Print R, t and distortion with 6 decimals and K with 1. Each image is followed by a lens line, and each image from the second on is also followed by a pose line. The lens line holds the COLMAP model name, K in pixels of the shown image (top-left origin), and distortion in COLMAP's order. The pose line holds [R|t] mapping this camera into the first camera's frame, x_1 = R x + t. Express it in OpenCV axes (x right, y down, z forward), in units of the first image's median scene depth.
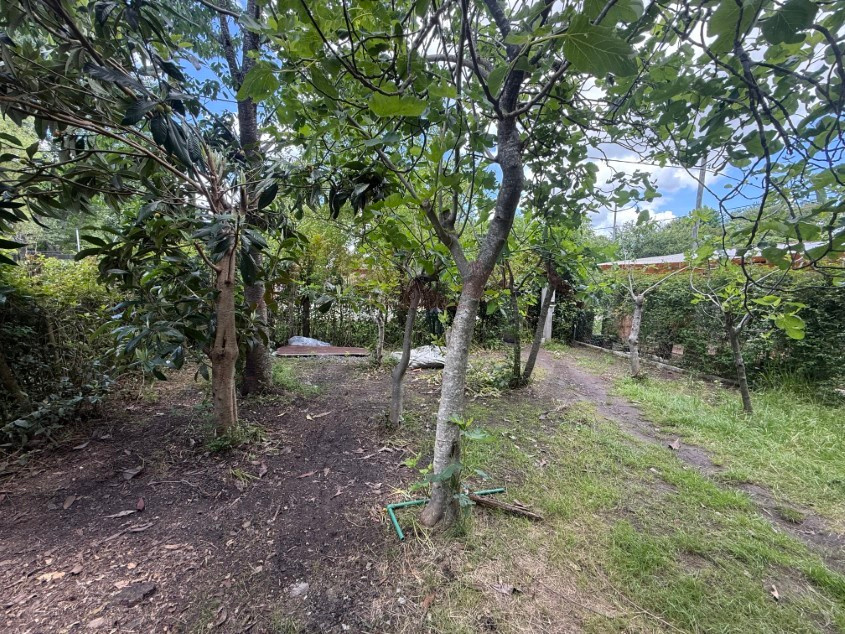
lens RADIAL K [[340.2, 0, 423.2], [0, 340.2, 317.7], [0, 0, 1]] dist [0.002283, -0.000507]
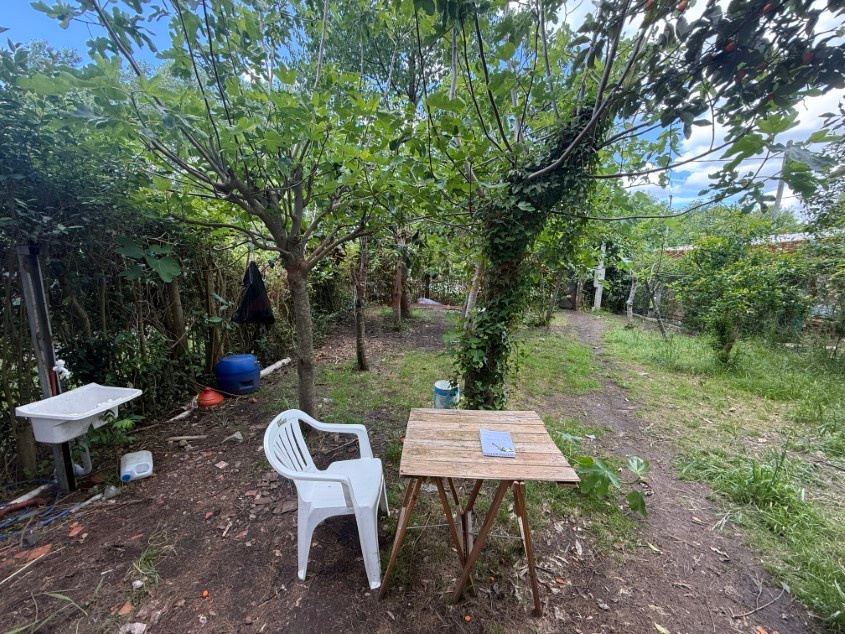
lens RADIAL K [[340.2, 0, 424.5], [0, 340.2, 318.1], [0, 0, 1]] dist [0.002283, -0.000507]
pose [[0.940584, 0.050497, -0.335786, 0.219084], [-0.031386, 0.997576, 0.062102, 0.050054], [0.338108, -0.047873, 0.939889, -0.608285]]
